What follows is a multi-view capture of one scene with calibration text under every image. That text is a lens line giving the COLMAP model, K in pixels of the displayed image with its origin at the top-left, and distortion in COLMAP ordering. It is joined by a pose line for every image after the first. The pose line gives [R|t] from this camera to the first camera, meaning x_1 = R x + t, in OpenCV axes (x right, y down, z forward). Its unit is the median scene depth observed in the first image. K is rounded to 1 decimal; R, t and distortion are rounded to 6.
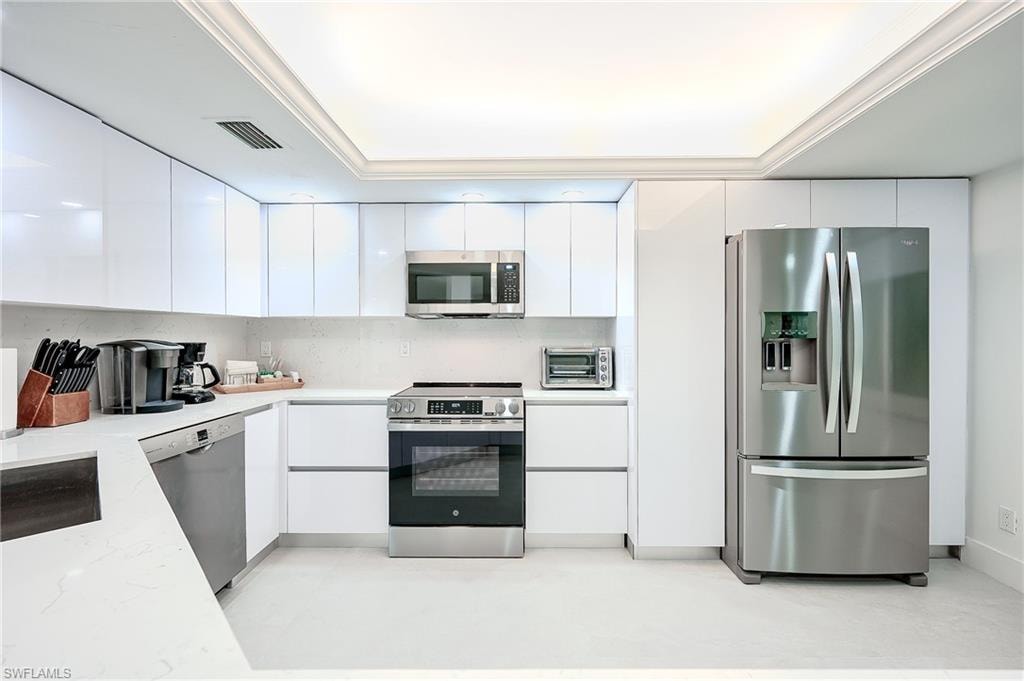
lens RADIAL K [[431.5, 0, 515.2], [0, 431.5, 337.1], [0, 0, 1]] dist [-0.000438, 0.000217]
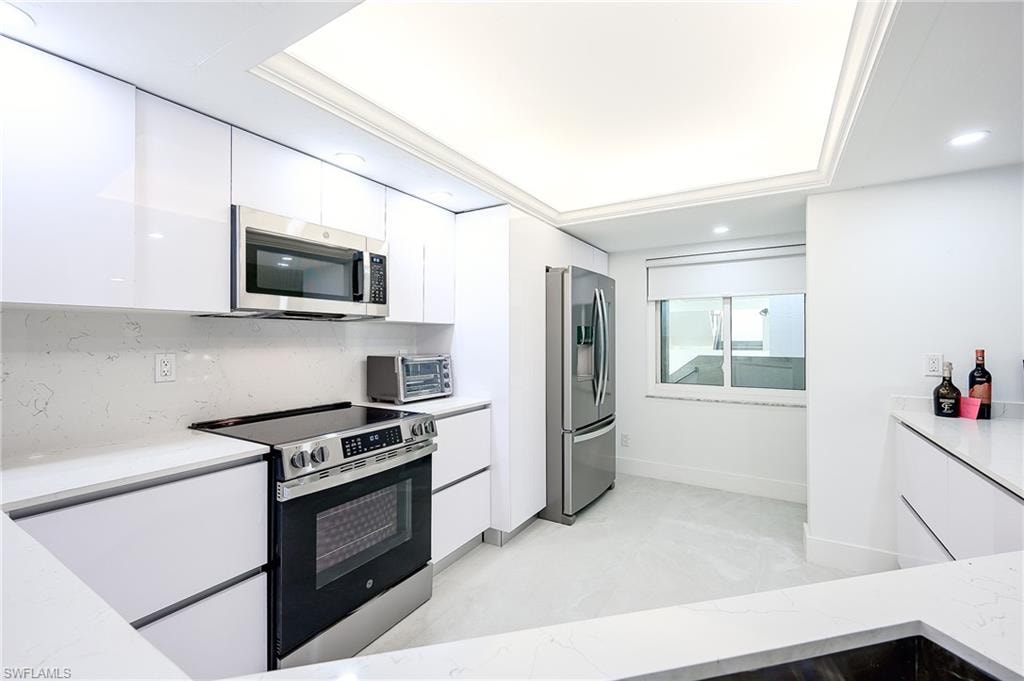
lens RADIAL K [[431.5, 0, 515.2], [0, 431.5, 337.1], [0, 0, 1]] dist [-0.000438, 0.000217]
pose [[0.508439, 0.004626, 0.861086, -0.648582], [0.003250, 0.999968, -0.007292, -0.009952], [-0.861092, 0.006506, 0.508408, 0.403077]]
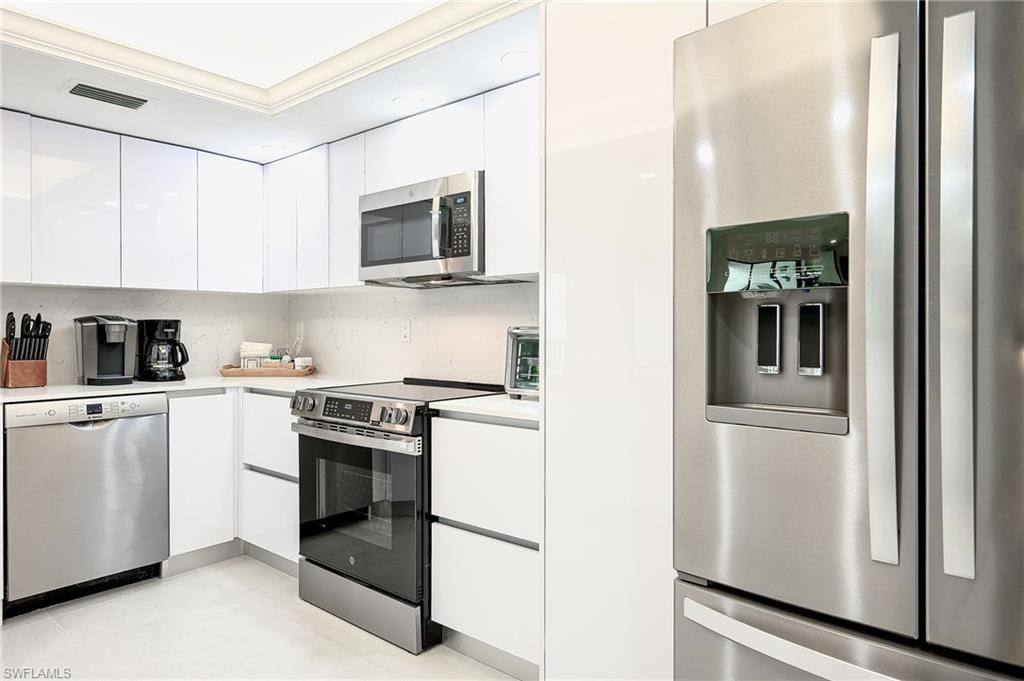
lens RADIAL K [[634.7, 0, 511.7], [0, 634.7, 332.6], [0, 0, 1]] dist [-0.003797, 0.000038]
pose [[0.773230, 0.004345, -0.634111, 0.712749], [-0.003530, 0.999991, 0.002547, 0.033699], [0.634116, 0.000269, 0.773238, 0.365376]]
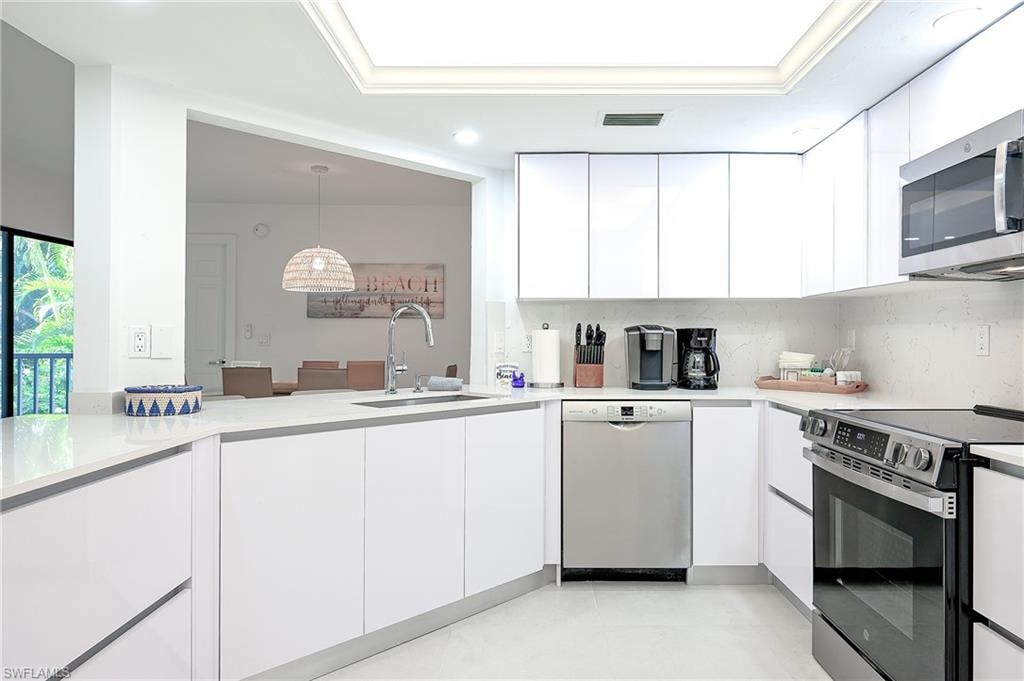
lens RADIAL K [[648.7, 0, 529.4], [0, 648.7, 339.9], [0, 0, 1]] dist [-0.000618, 0.000128]
pose [[0.007736, 0.003623, -0.999964, 0.676067], [-0.005995, 0.999976, 0.003577, 0.034055], [0.999952, 0.005967, 0.007757, 0.562869]]
